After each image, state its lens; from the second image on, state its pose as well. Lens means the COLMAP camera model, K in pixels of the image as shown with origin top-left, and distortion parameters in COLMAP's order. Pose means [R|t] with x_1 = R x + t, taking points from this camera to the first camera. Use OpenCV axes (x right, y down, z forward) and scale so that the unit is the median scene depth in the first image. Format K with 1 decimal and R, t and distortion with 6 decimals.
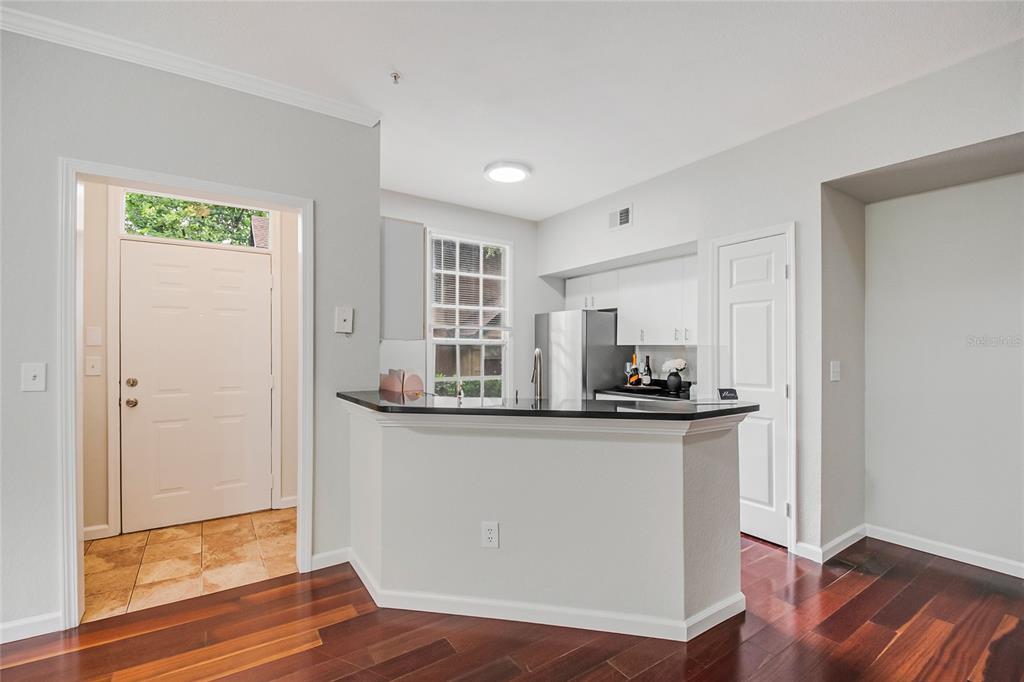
lens RADIAL K [[448.3, 0, 514.1], [0, 448.3, 350.0], [0, 0, 1]] dist [0.003506, -0.007637]
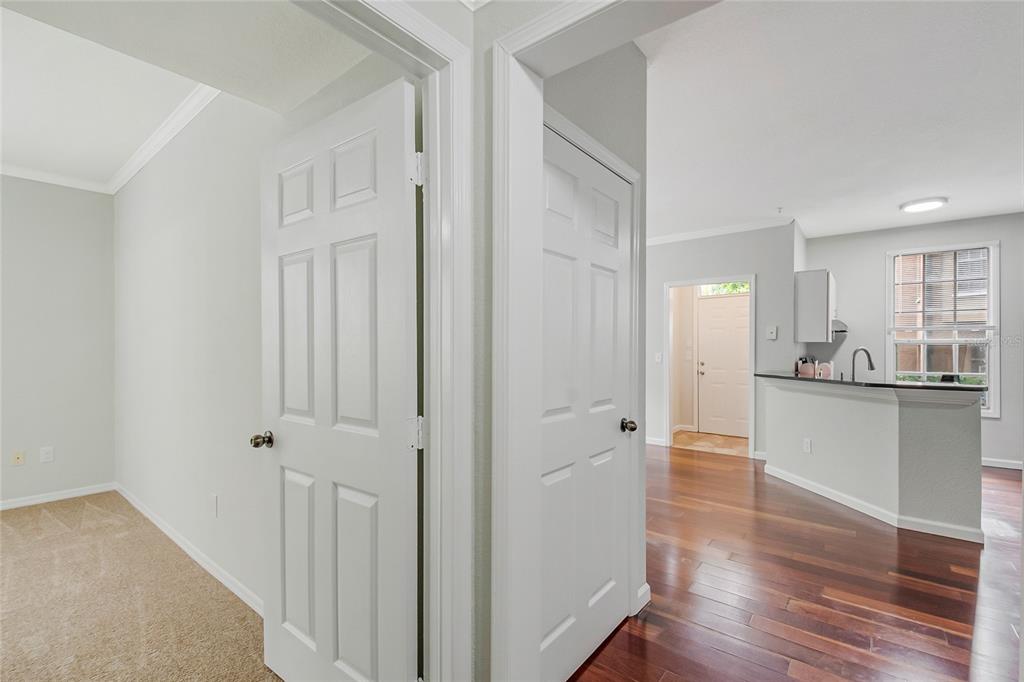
lens RADIAL K [[448.3, 0, 516.2], [0, 448.3, 349.8], [0, 0, 1]] dist [0.003506, -0.007637]
pose [[0.301681, 0.001849, -0.953407, 1.033768], [0.003316, 0.999990, 0.002989, -0.004461], [0.953403, -0.004063, 0.301672, -0.562967]]
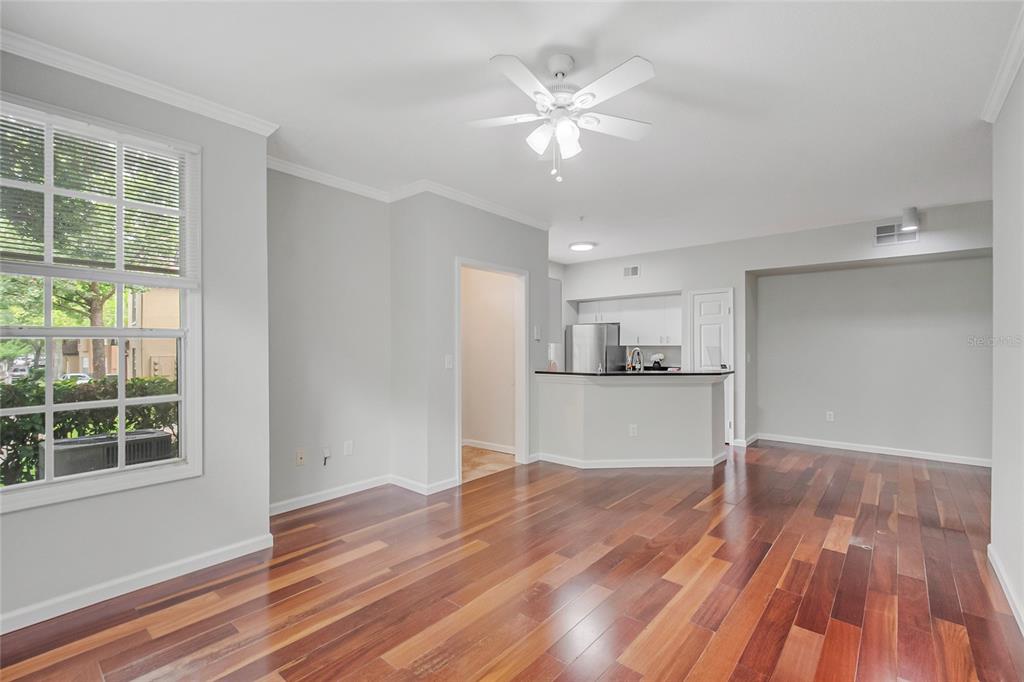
lens RADIAL K [[448.3, 0, 515.4], [0, 448.3, 351.0], [0, 0, 1]] dist [0.003506, -0.007637]
pose [[0.964680, -0.004332, 0.263388, -0.903524], [0.003145, 0.999983, 0.004926, -0.000728], [-0.263405, -0.003924, 0.964677, -0.751105]]
